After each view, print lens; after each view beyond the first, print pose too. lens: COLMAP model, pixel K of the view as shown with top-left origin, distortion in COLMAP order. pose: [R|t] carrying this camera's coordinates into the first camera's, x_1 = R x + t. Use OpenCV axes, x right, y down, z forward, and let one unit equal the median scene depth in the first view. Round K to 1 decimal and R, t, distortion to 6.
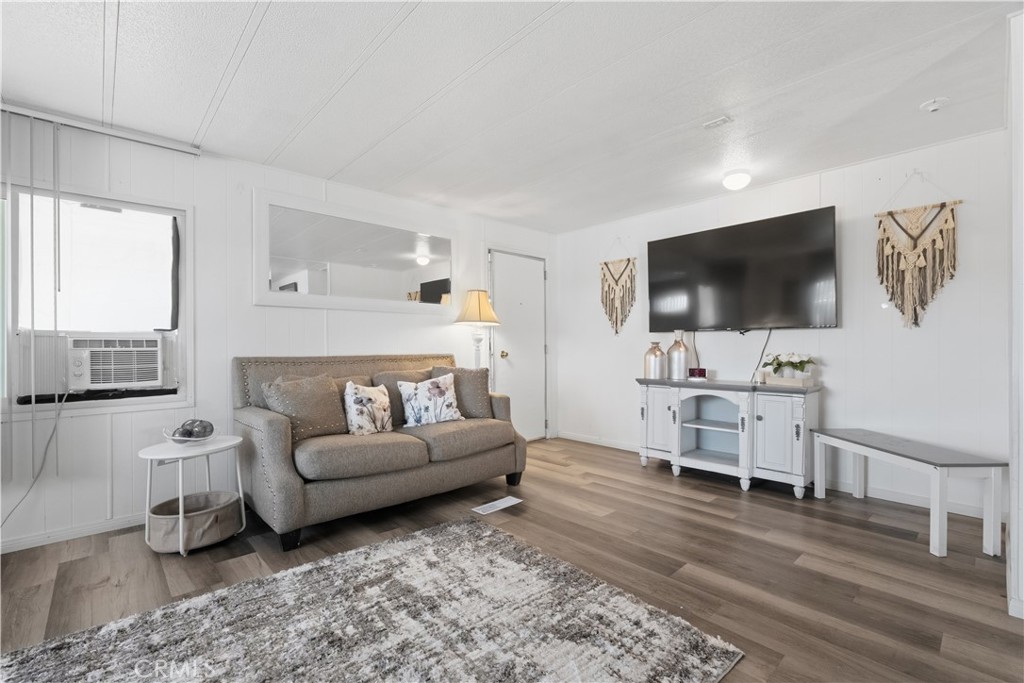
lens RADIAL K [[444.9, 0, 509.9], [0, 444.9, 351.0], [0, 0, 1]] dist [0.000142, 0.000196]
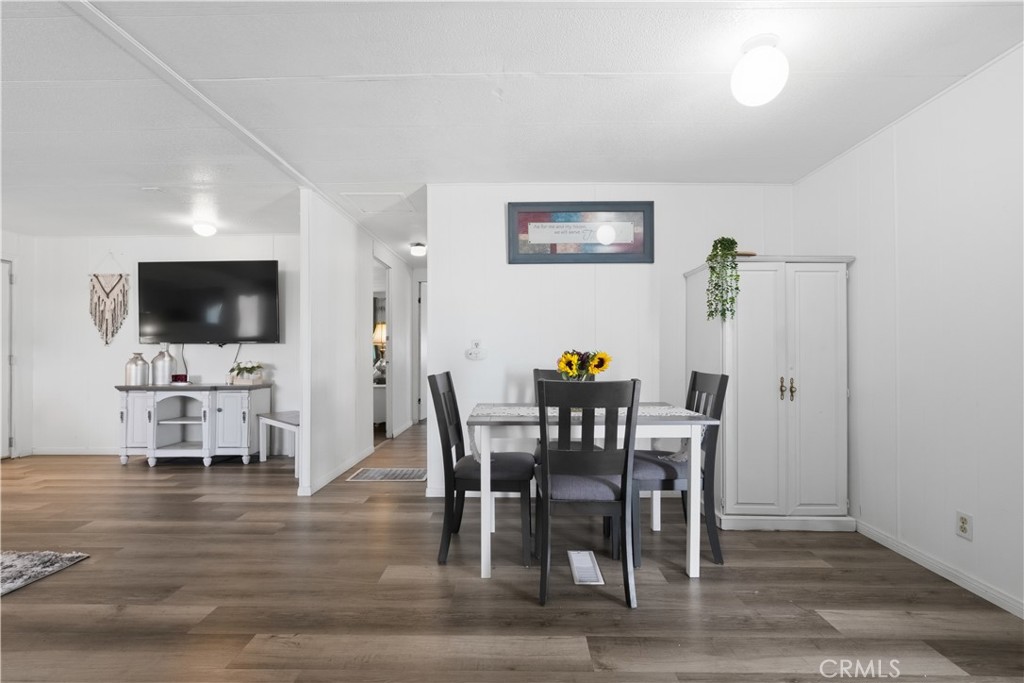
lens RADIAL K [[444.9, 0, 509.9], [0, 444.9, 351.0], [0, 0, 1]] dist [0.000142, 0.000196]
pose [[0.697959, 0.004054, 0.716126, 0.182264], [0.010471, 0.999819, -0.015866, 0.003380], [-0.716061, 0.018573, 0.697791, -0.479057]]
